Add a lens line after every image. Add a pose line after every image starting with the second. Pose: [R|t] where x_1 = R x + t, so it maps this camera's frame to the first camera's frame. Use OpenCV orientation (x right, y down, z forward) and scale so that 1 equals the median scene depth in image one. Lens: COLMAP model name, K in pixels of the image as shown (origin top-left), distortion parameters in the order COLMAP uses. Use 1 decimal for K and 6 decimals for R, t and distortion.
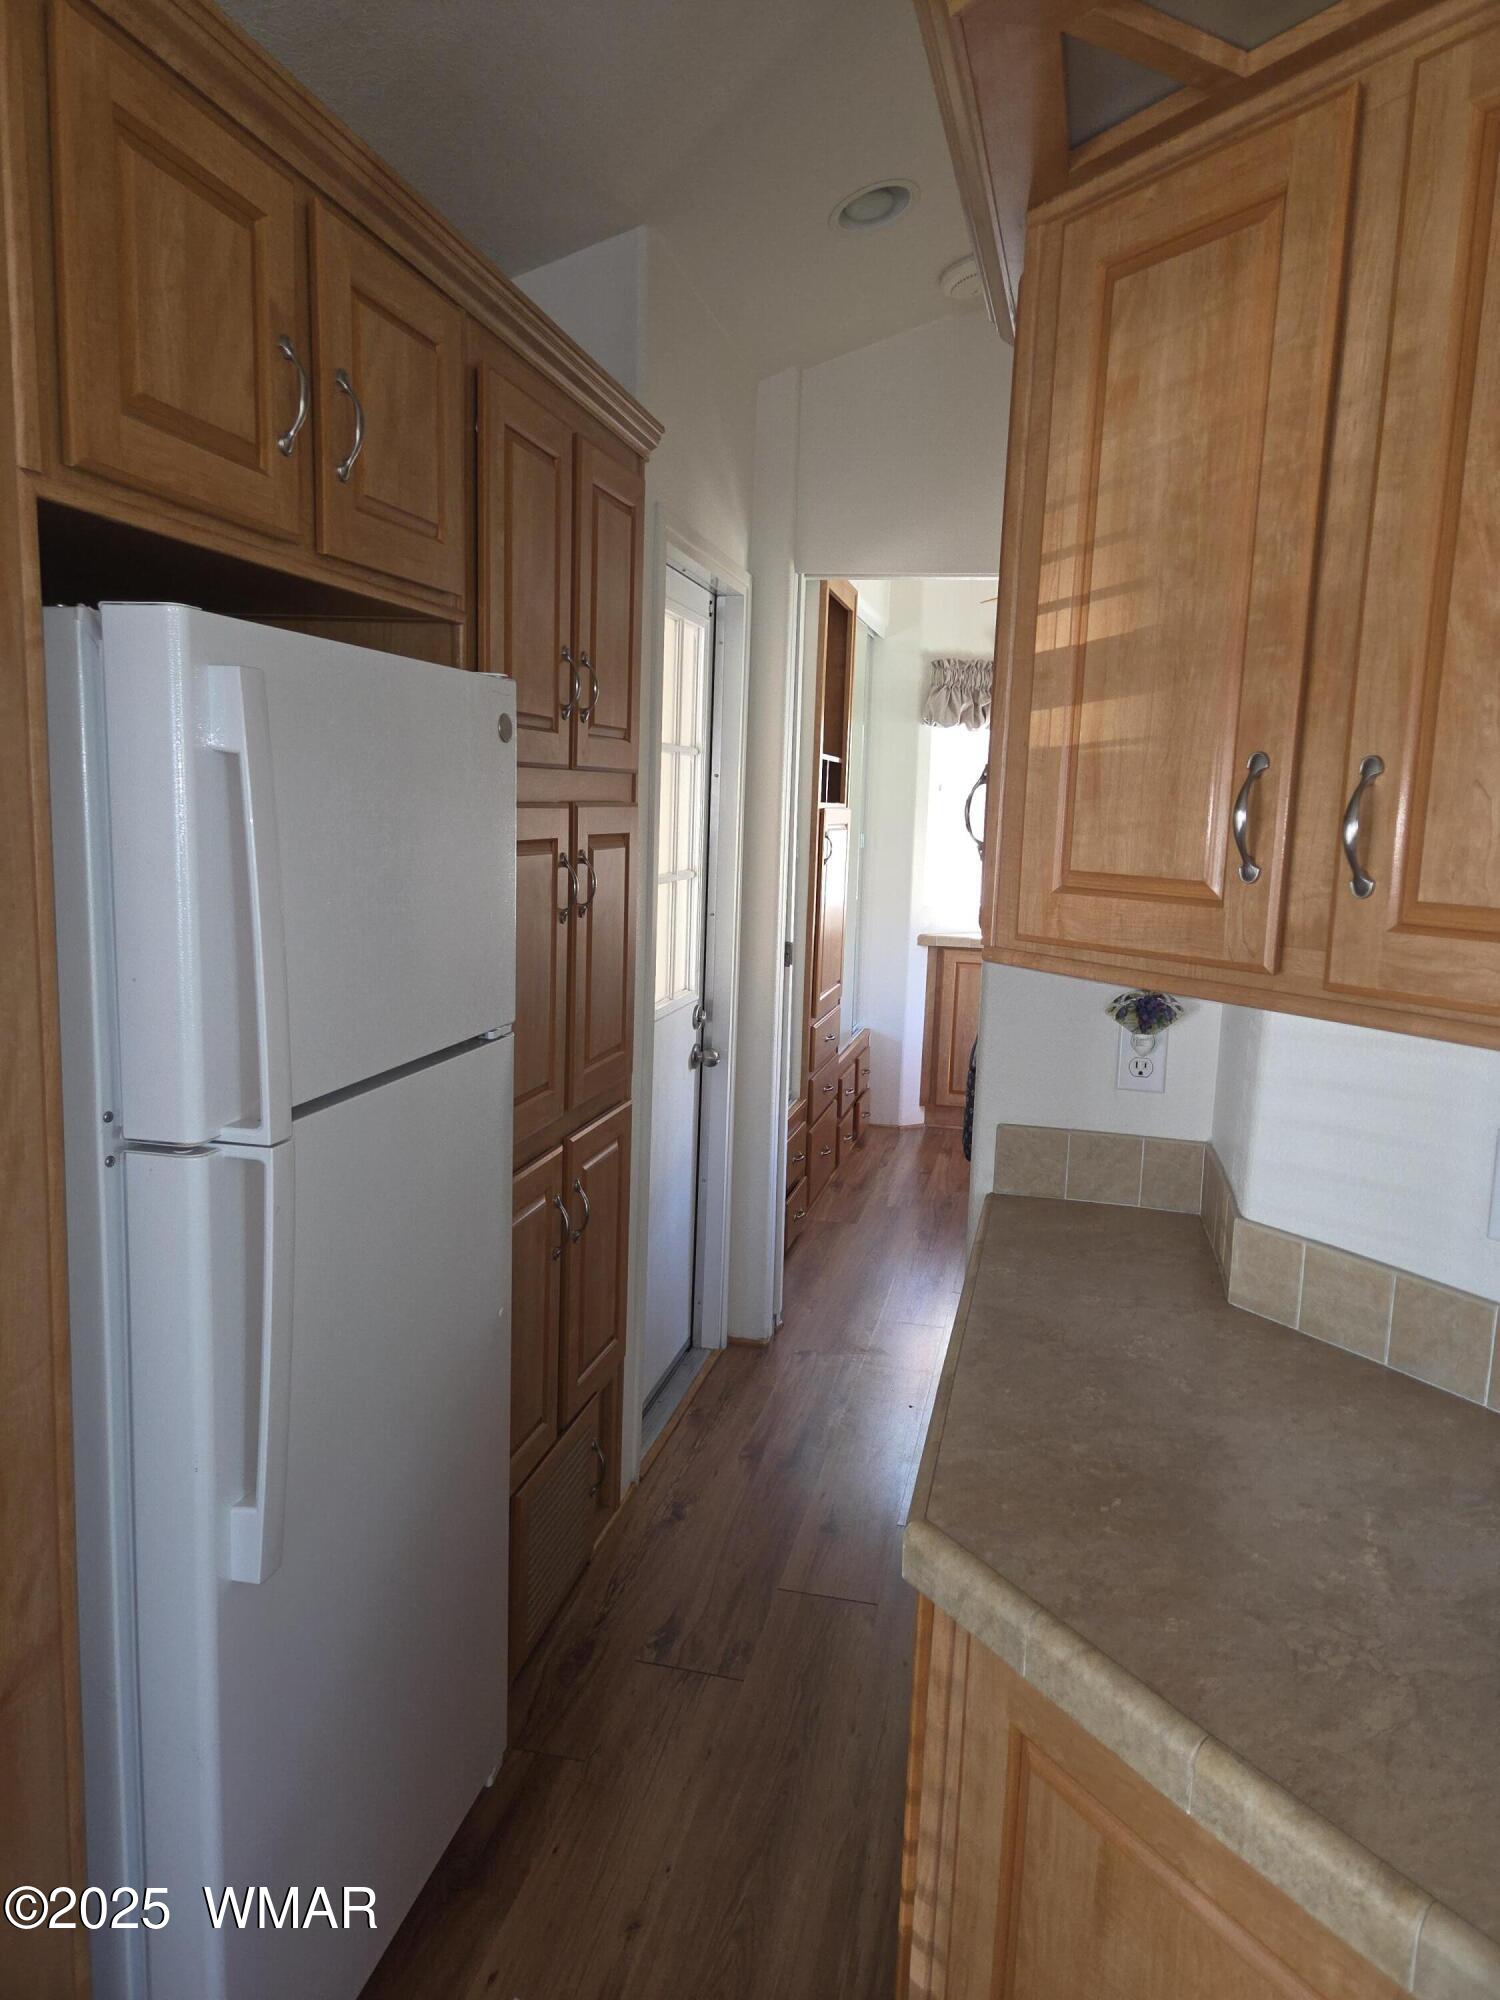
lens RADIAL K [[1325.7, 0, 760.0], [0, 1325.7, 989.8], [0, 0, 1]] dist [0.049716, -0.031141]
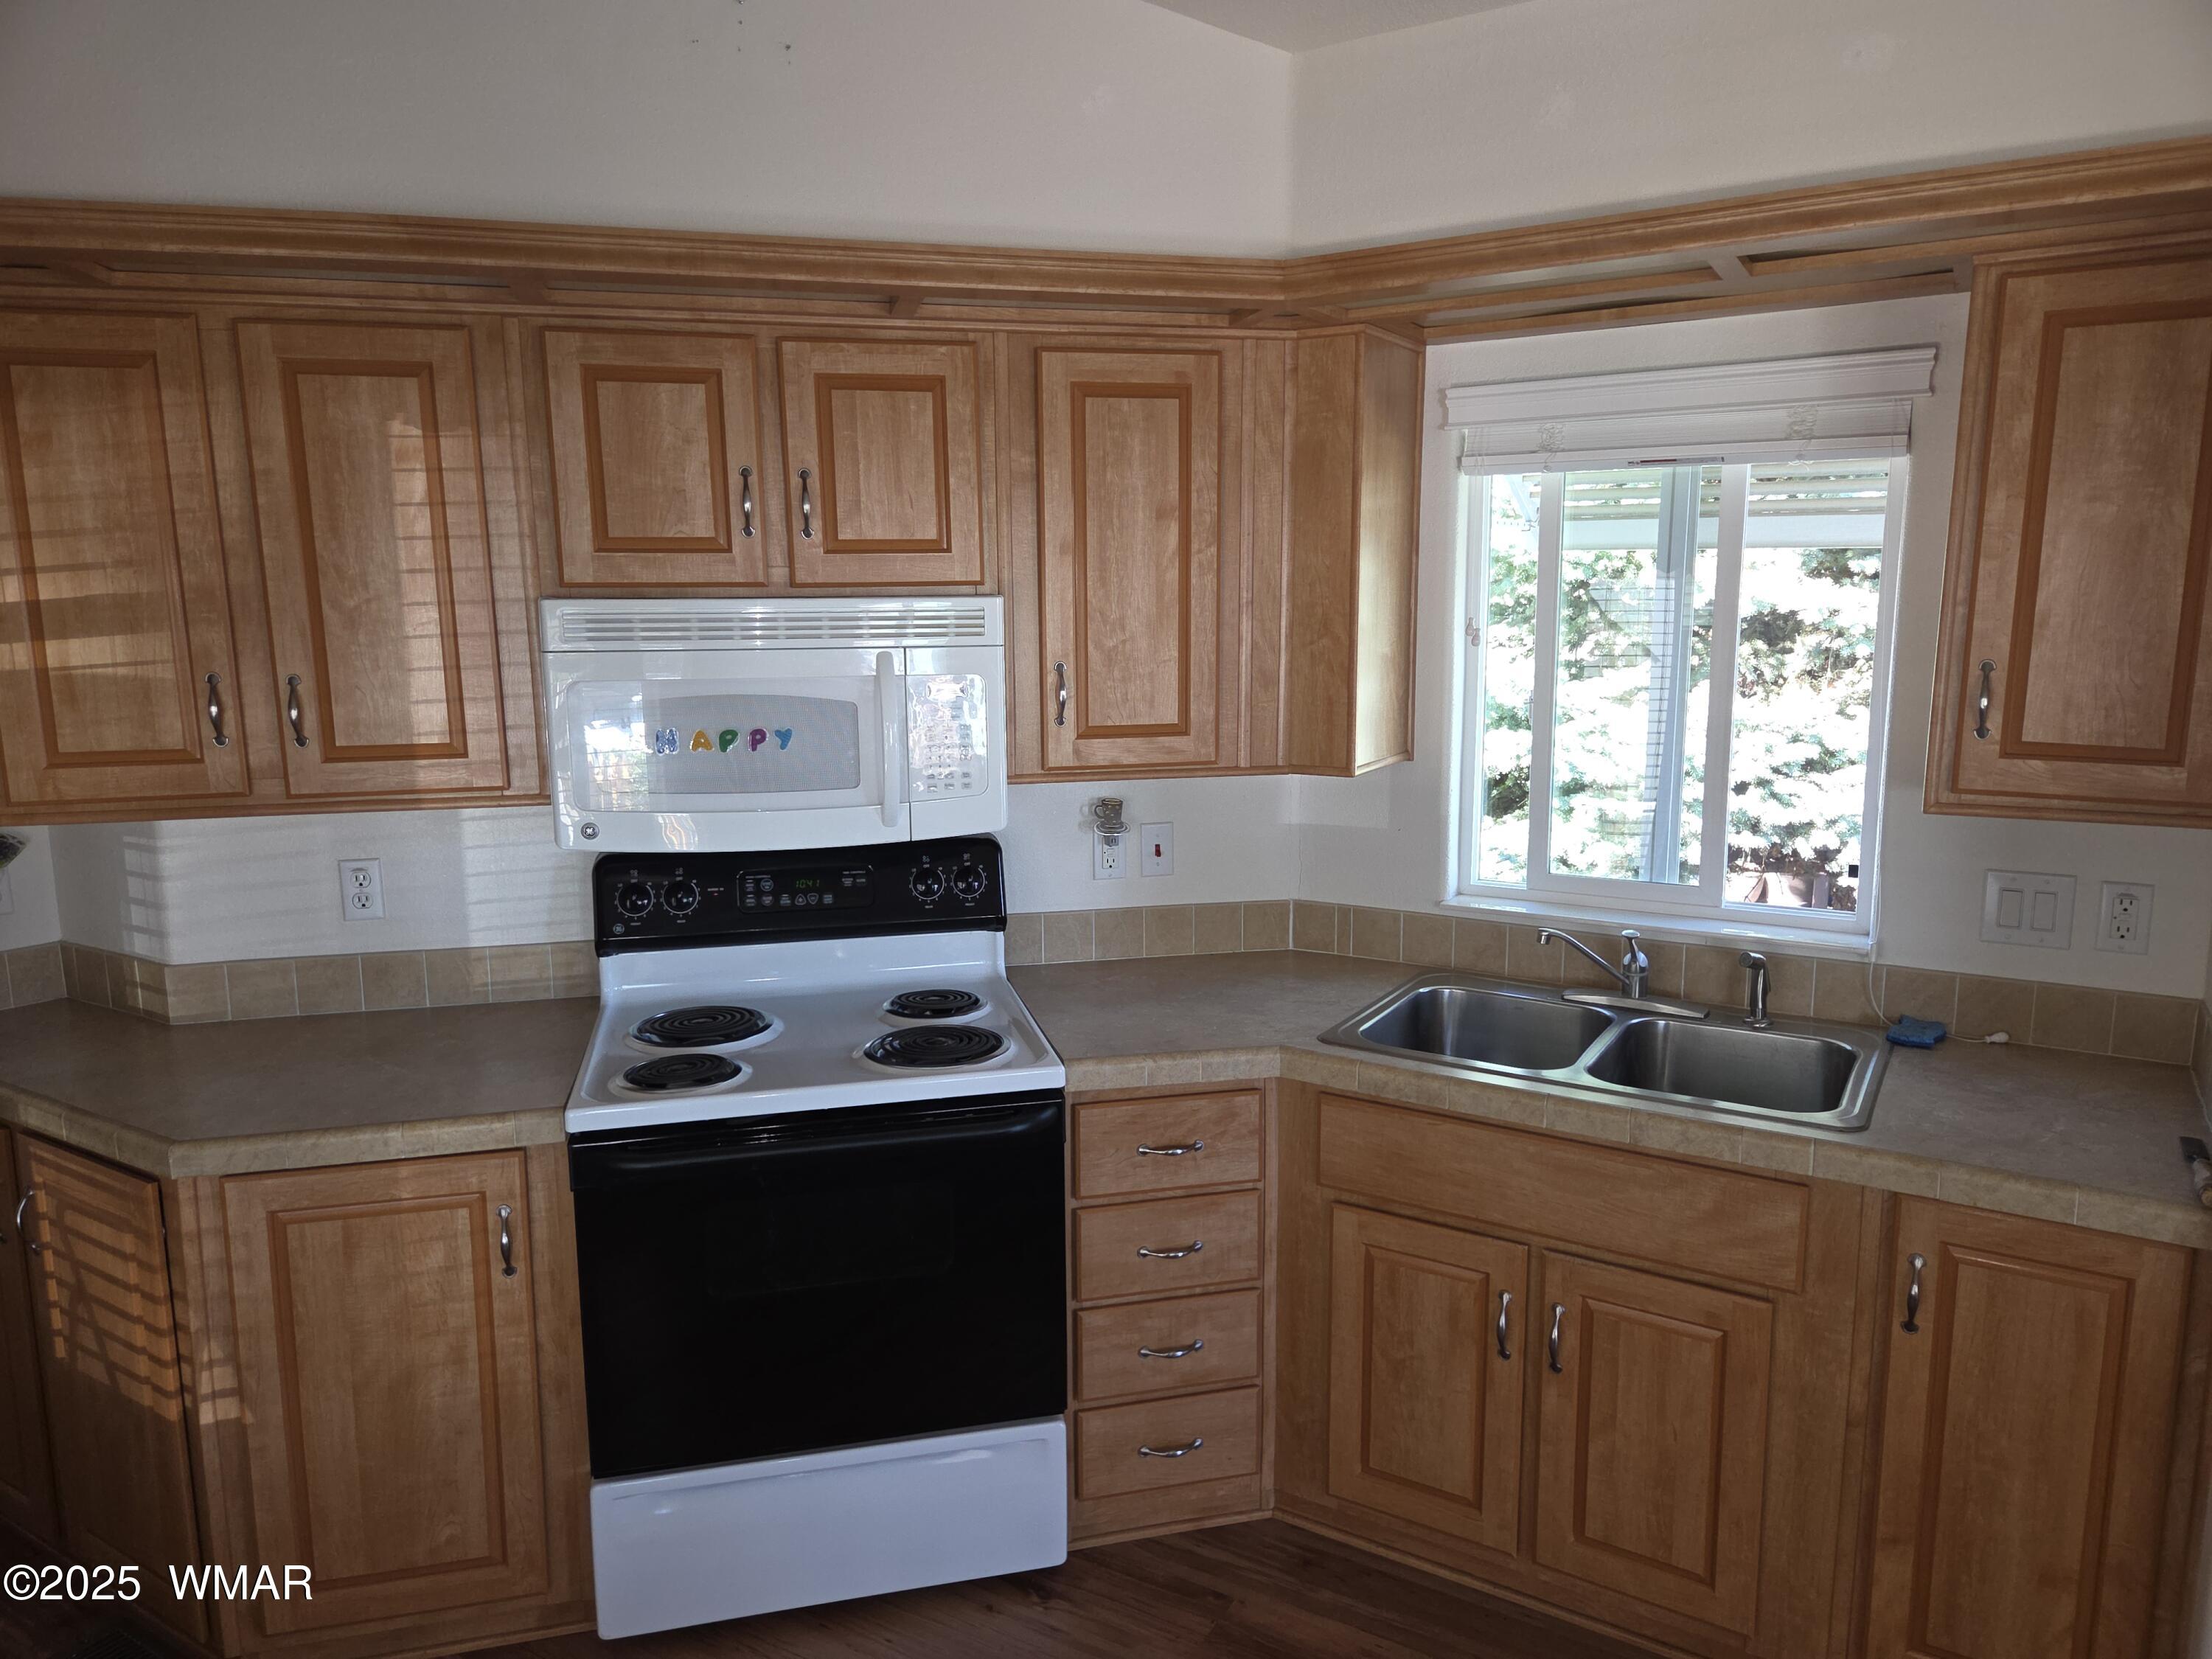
lens RADIAL K [[1466.3, 0, 1104.8], [0, 1466.3, 823.8], [0, 0, 1]] dist [0.049716, -0.031141]
pose [[0.308865, -0.193346, 0.931246, -0.665040], [0.149309, 0.976836, 0.153290, -0.064523], [-0.939313, 0.091698, 0.330579, -0.431263]]
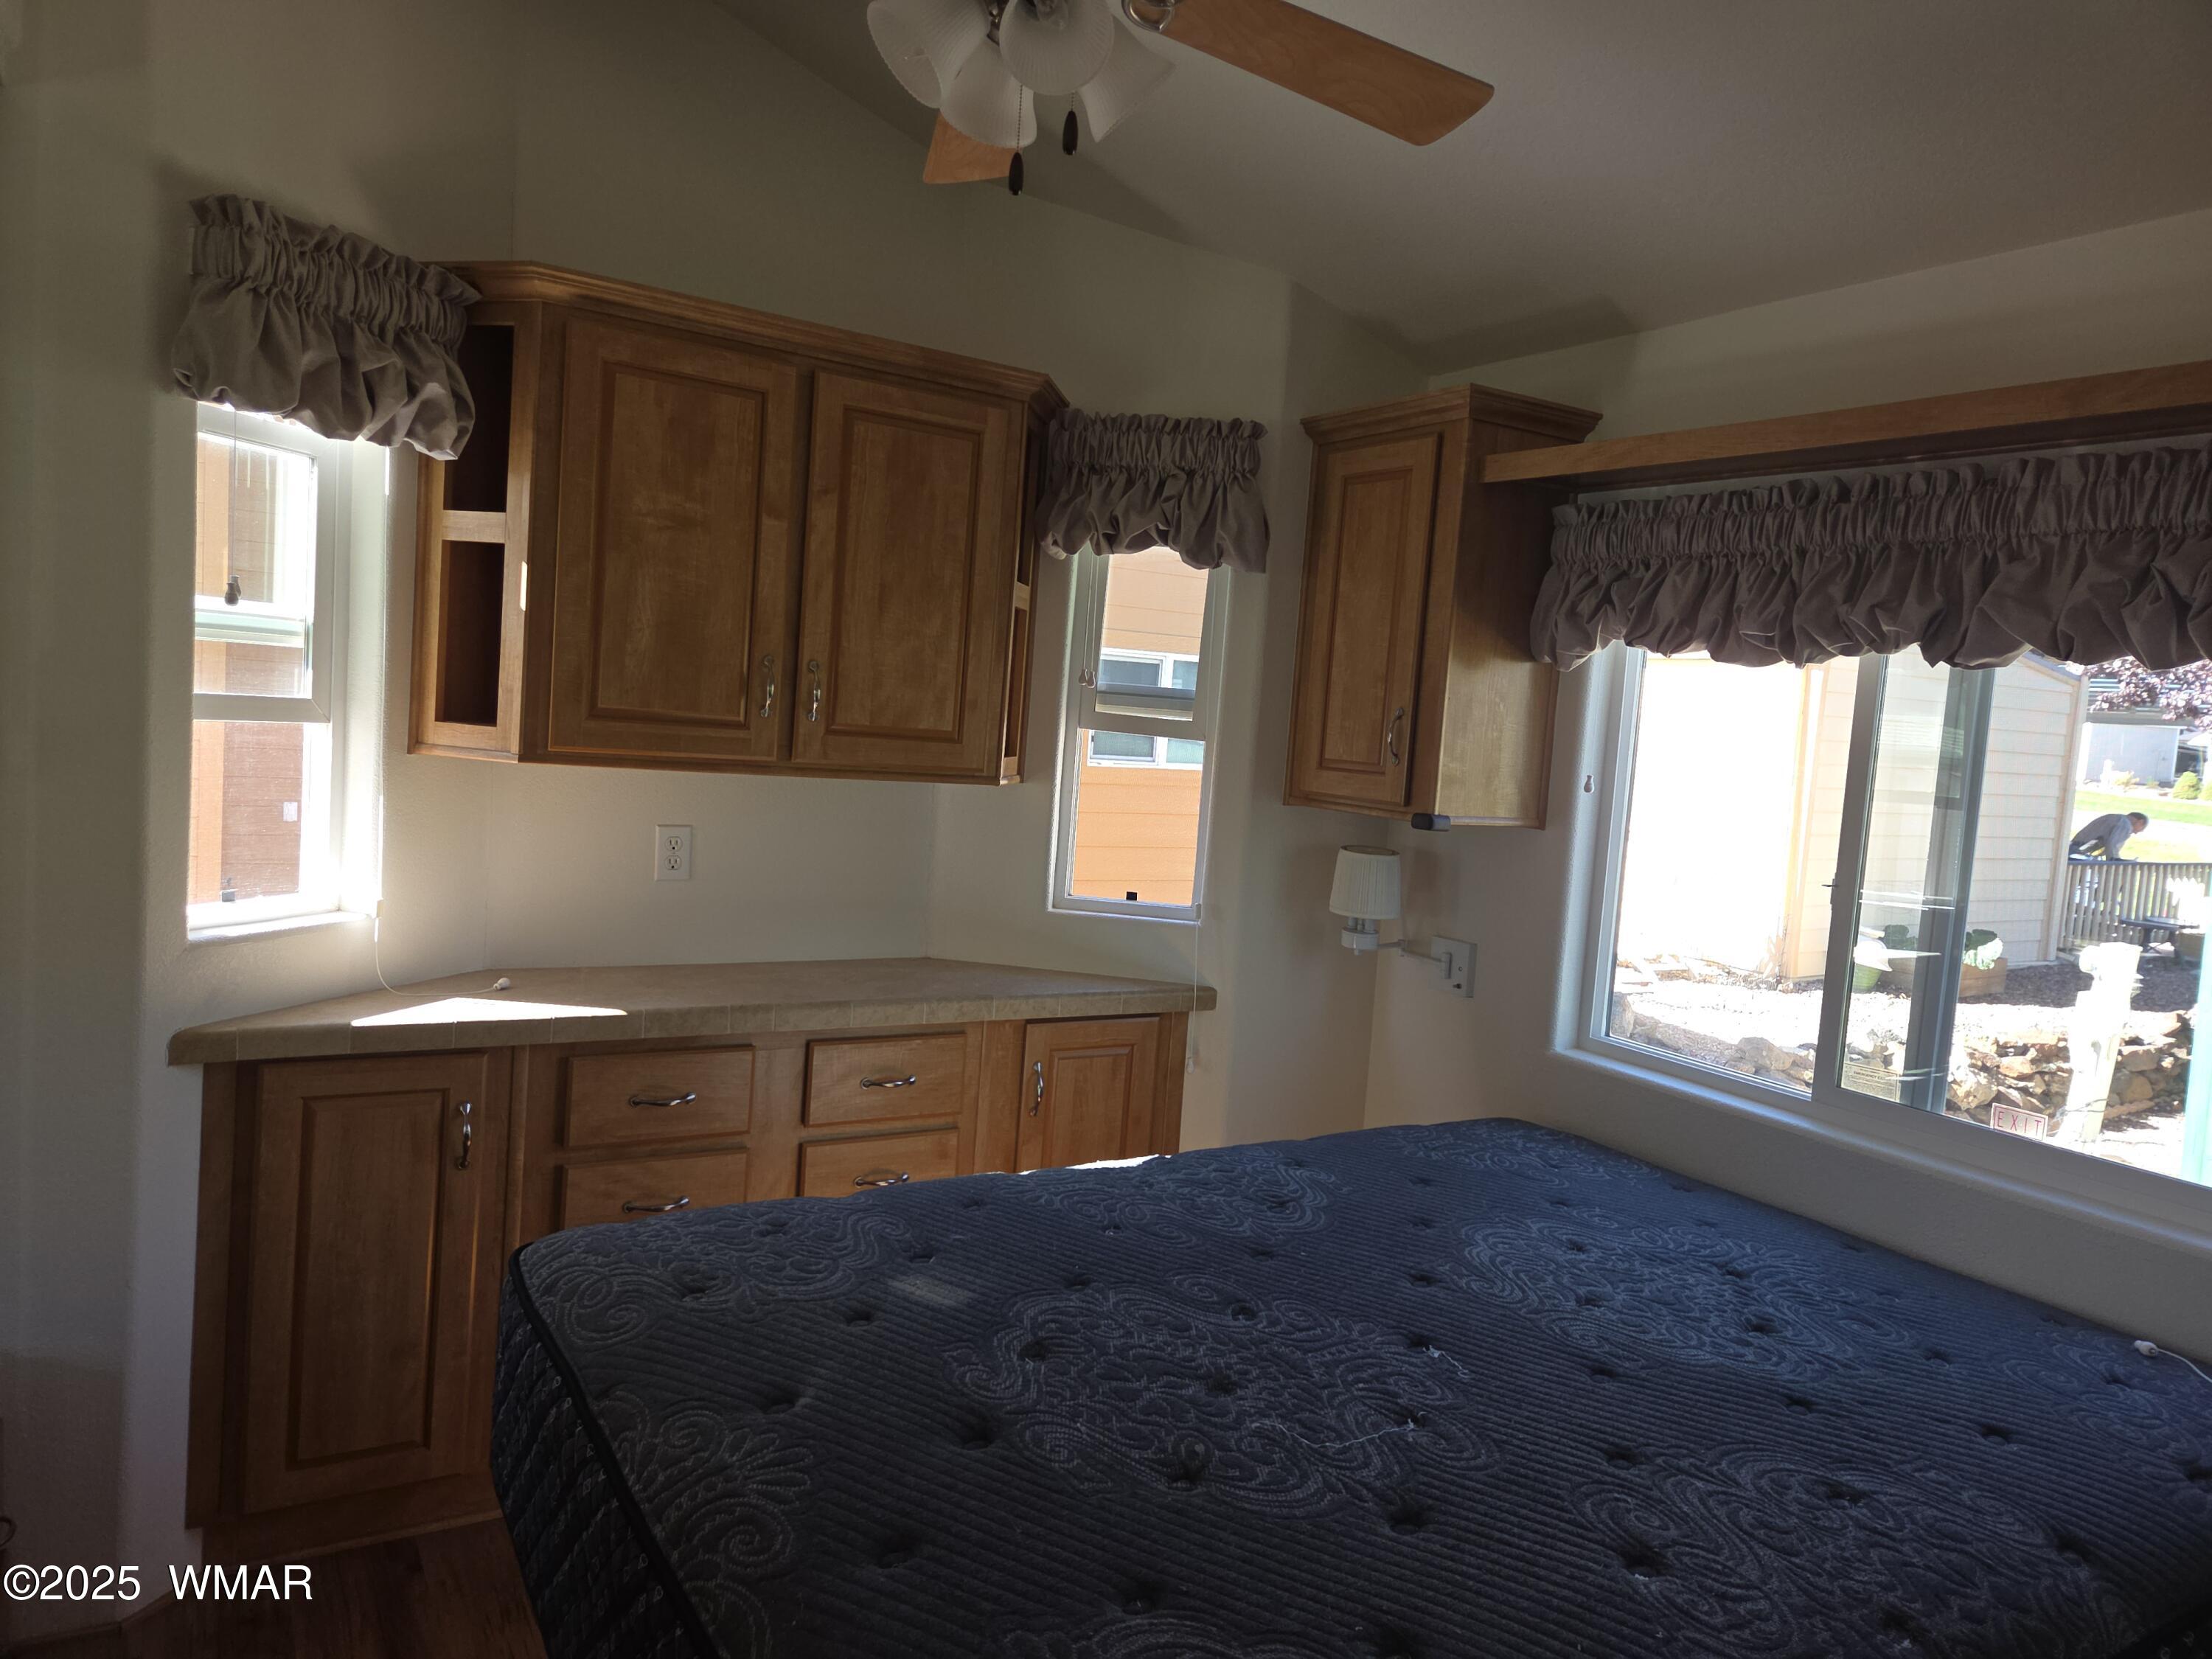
lens RADIAL K [[1466.3, 0, 1103.6], [0, 1466.3, 839.3], [0, 0, 1]] dist [0.049716, -0.031141]
pose [[0.710315, -0.033410, 0.703091, 0.077419], [0.038942, 0.999208, 0.008139, -0.253301], [-0.702806, 0.021599, 0.711053, 1.737752]]
